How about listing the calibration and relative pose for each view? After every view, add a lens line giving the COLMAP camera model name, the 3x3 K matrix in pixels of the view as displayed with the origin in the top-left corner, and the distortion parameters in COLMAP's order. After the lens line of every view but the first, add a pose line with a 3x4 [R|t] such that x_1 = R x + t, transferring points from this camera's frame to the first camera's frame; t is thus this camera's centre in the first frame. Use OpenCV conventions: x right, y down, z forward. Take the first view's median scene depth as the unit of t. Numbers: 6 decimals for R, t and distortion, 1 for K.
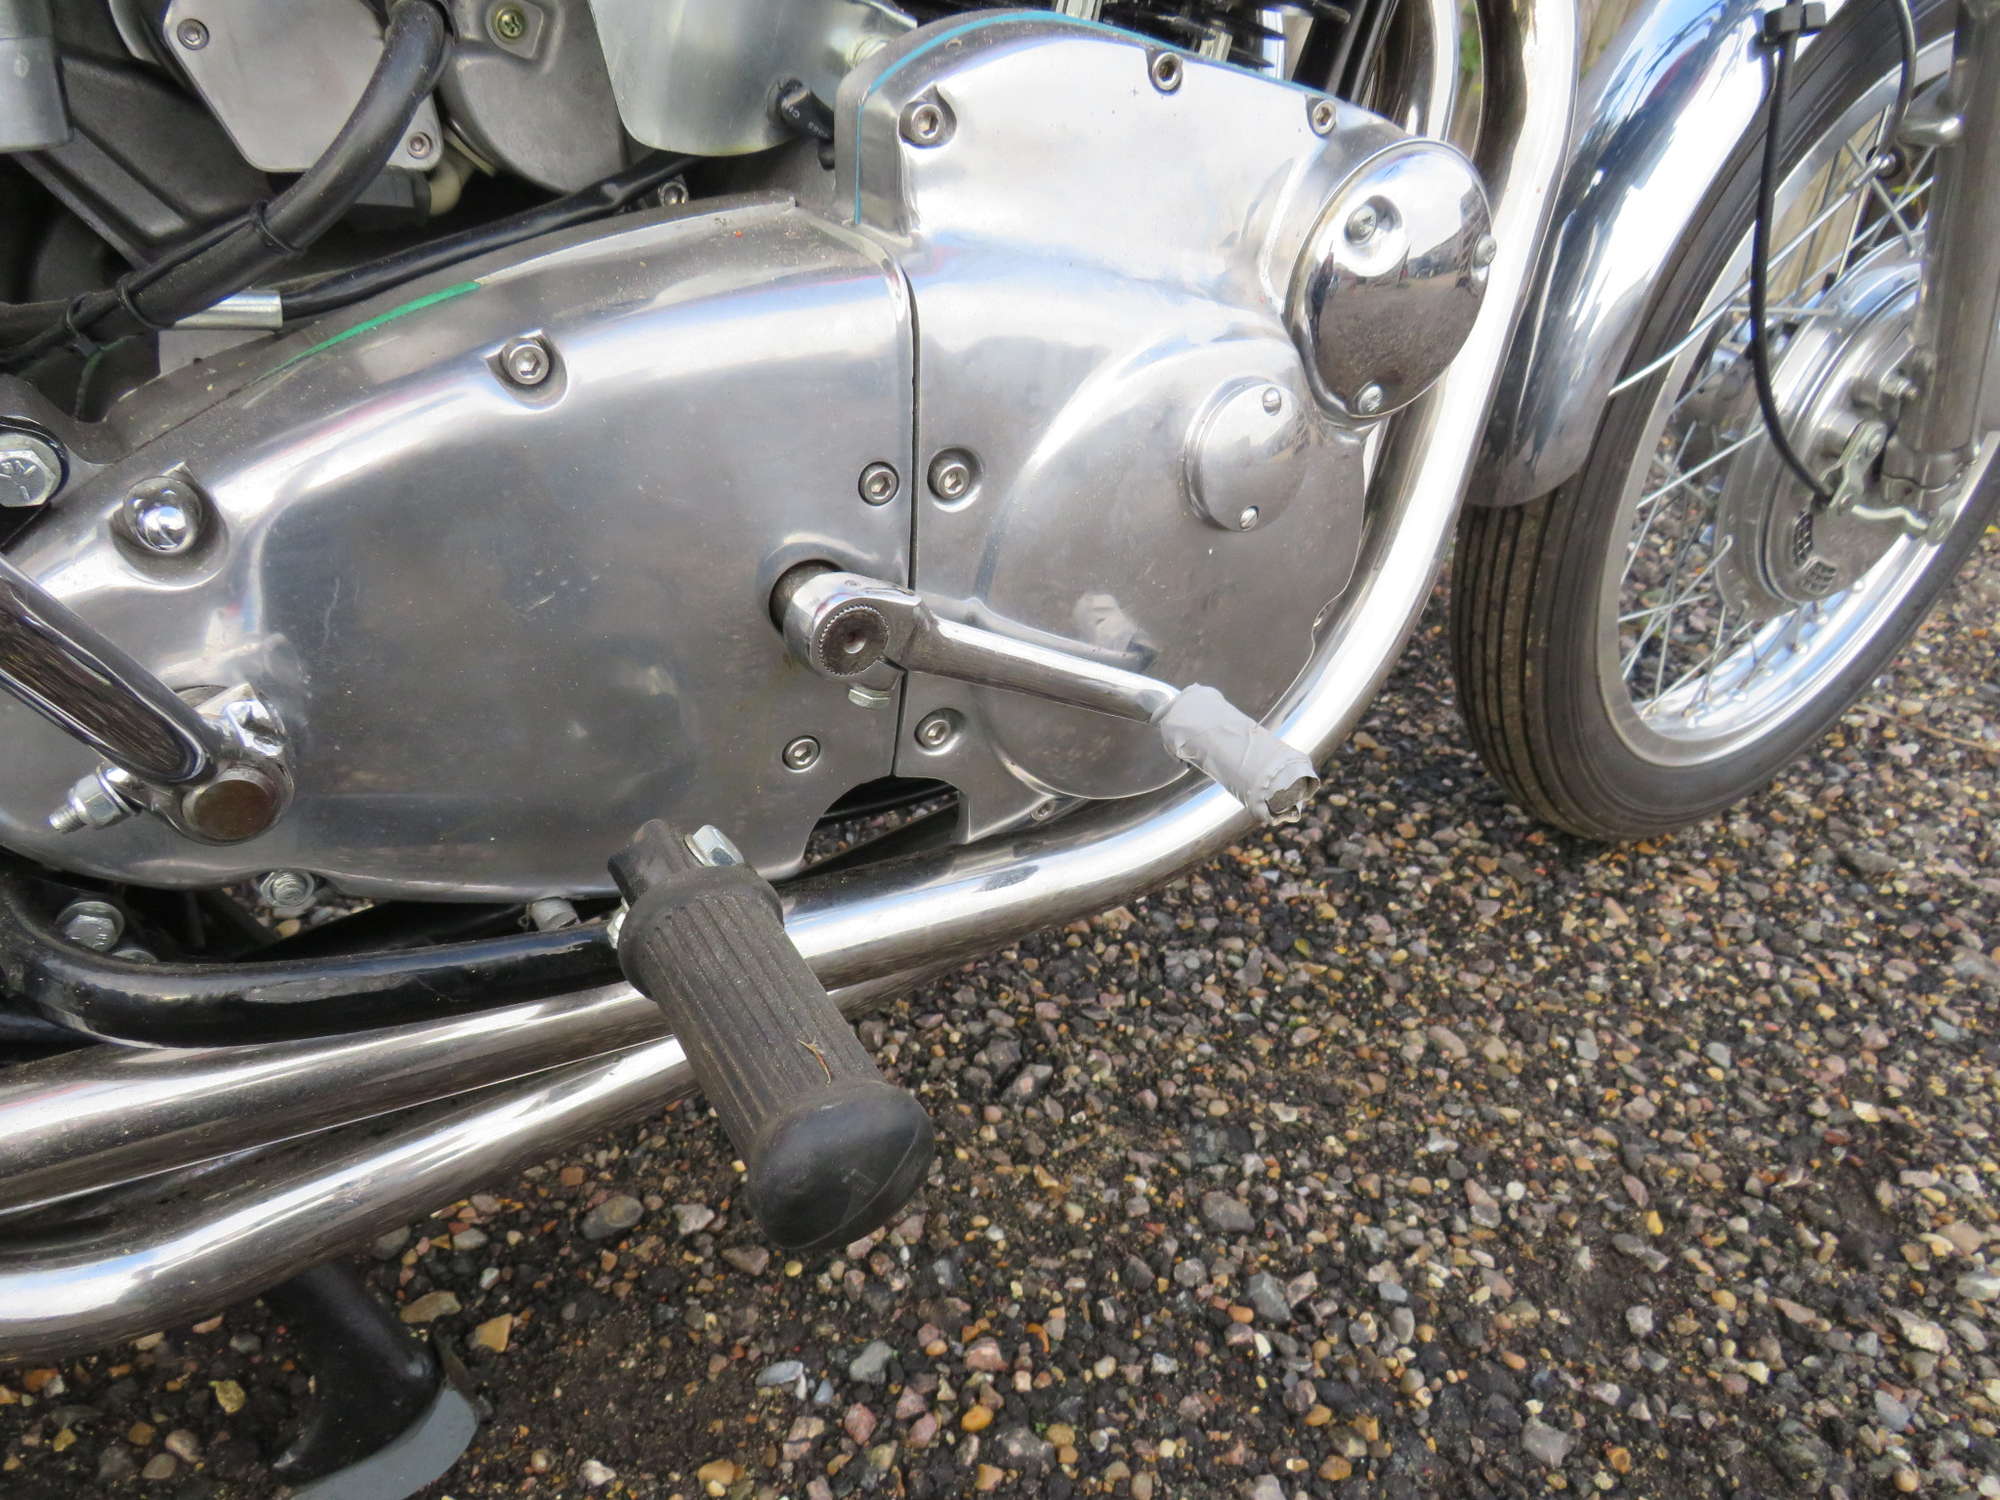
lens RADIAL K [[1408.0, 0, 998.8], [0, 1408.0, 744.7], [0, 0, 1]] dist [-0.026861, 0.000905]
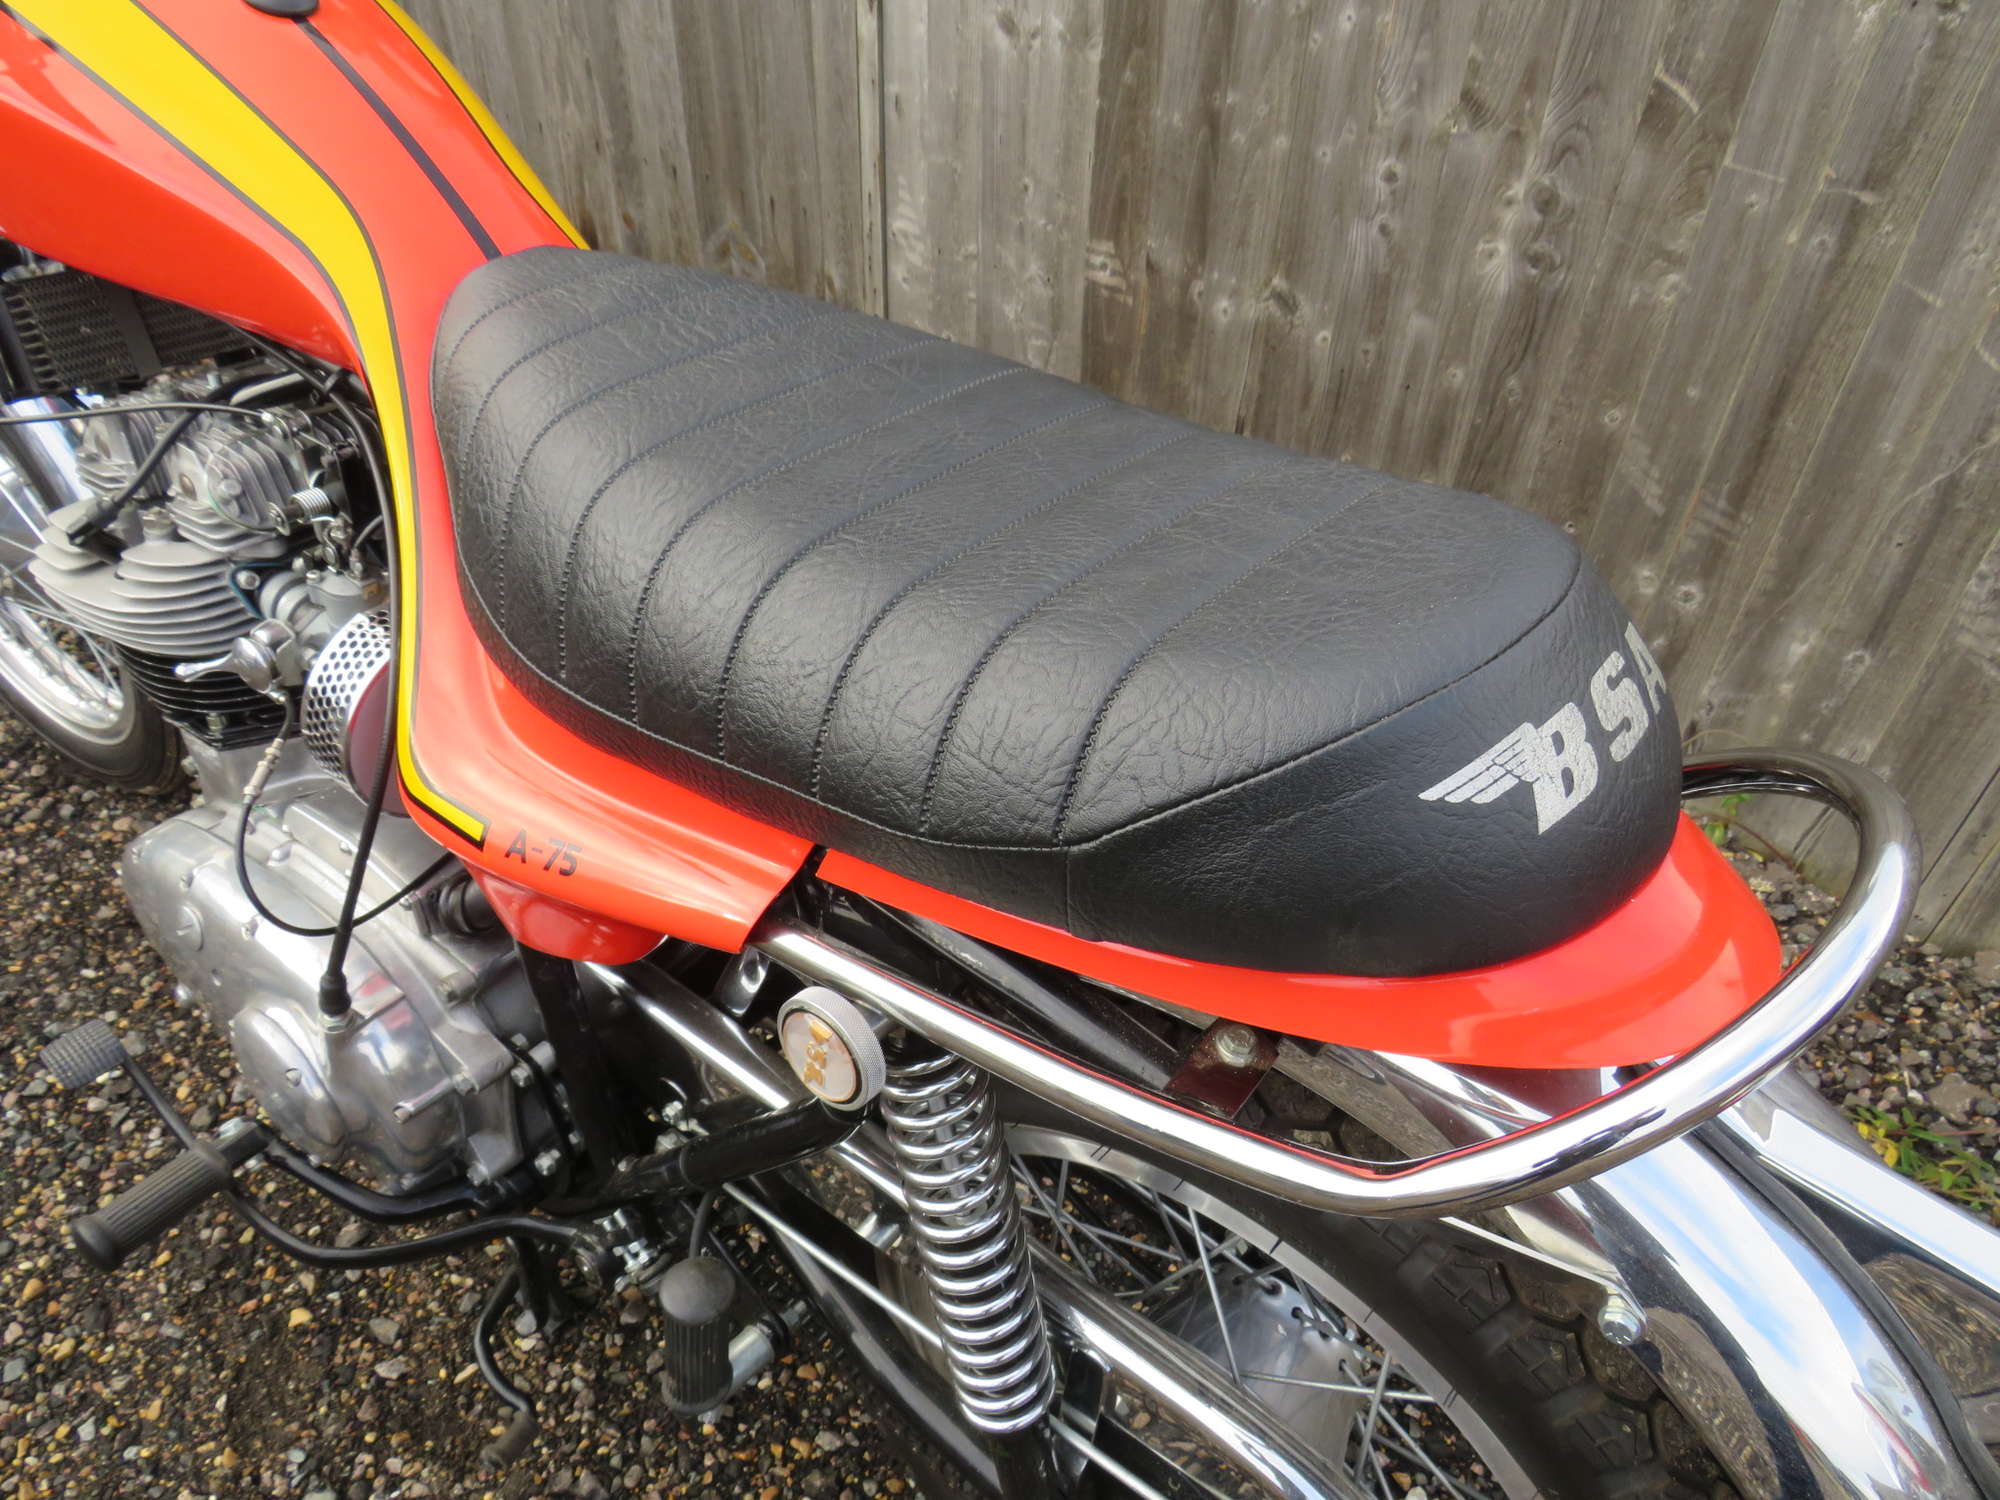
lens RADIAL K [[1408.0, 0, 1003.3], [0, 1408.0, 753.0], [0, 0, 1]] dist [-0.026861, 0.000905]
pose [[0.386336, 0.498839, -0.775824, 0.743633], [-0.512092, 0.815589, 0.269401, -0.817547], [0.767142, 0.293214, 0.570543, 0.277030]]
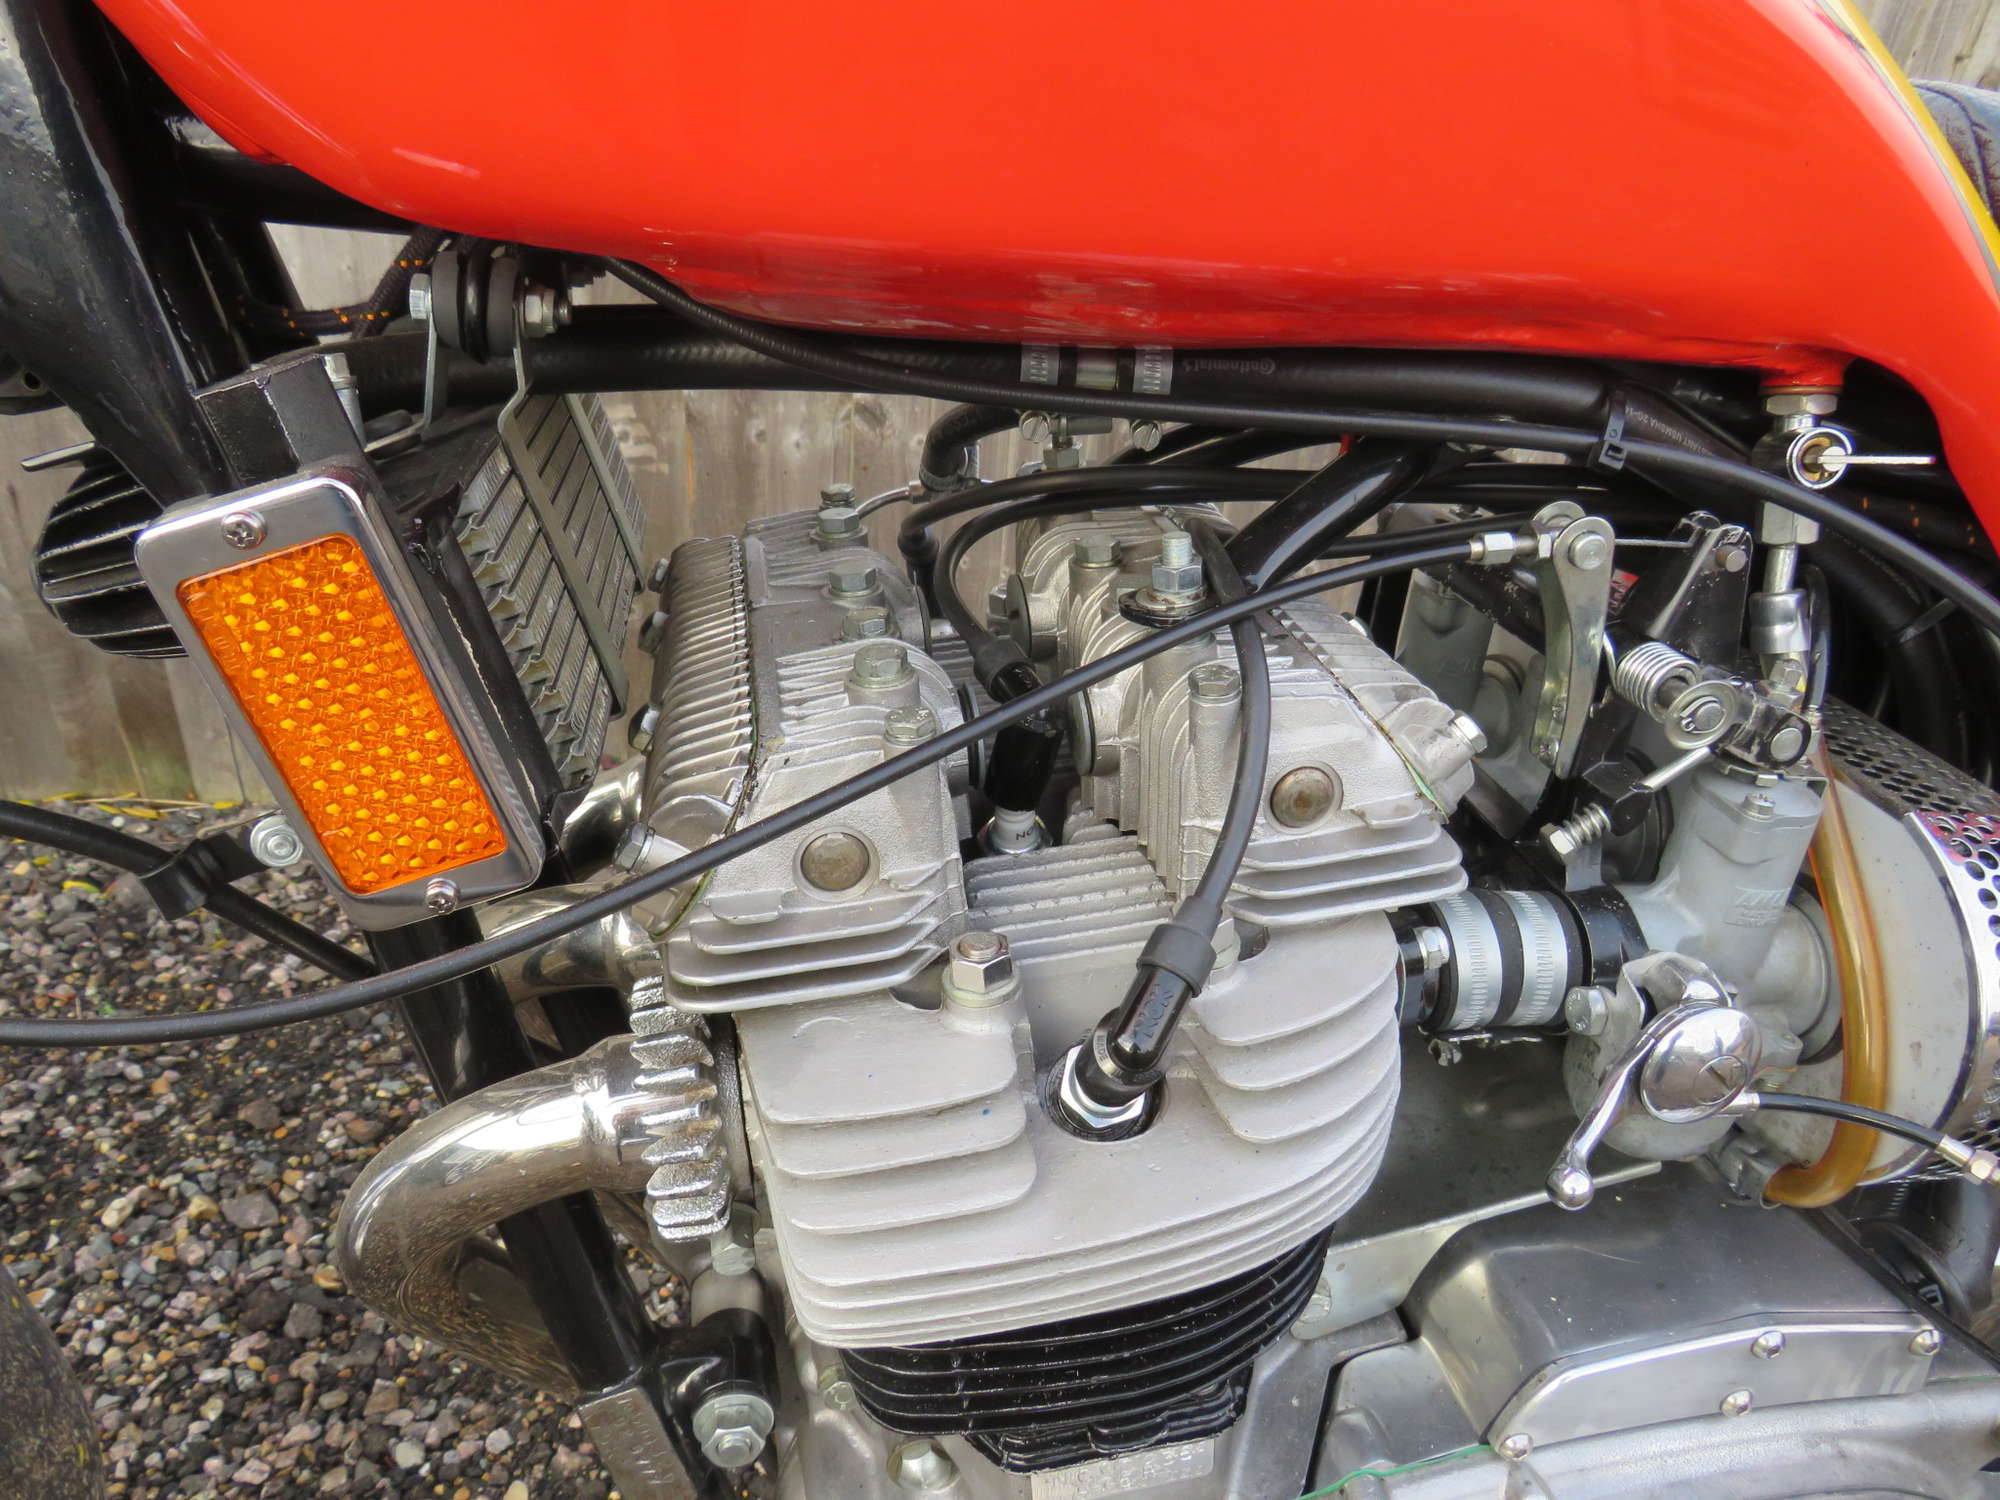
lens RADIAL K [[1408.0, 0, 992.1], [0, 1408.0, 752.4], [0, 0, 1]] dist [-0.026861, 0.000905]
pose [[0.939704, 0.095234, -0.328460, -0.236048], [-0.138677, 0.984049, -0.111430, -0.388385], [0.312609, 0.150261, 0.937922, -0.047487]]
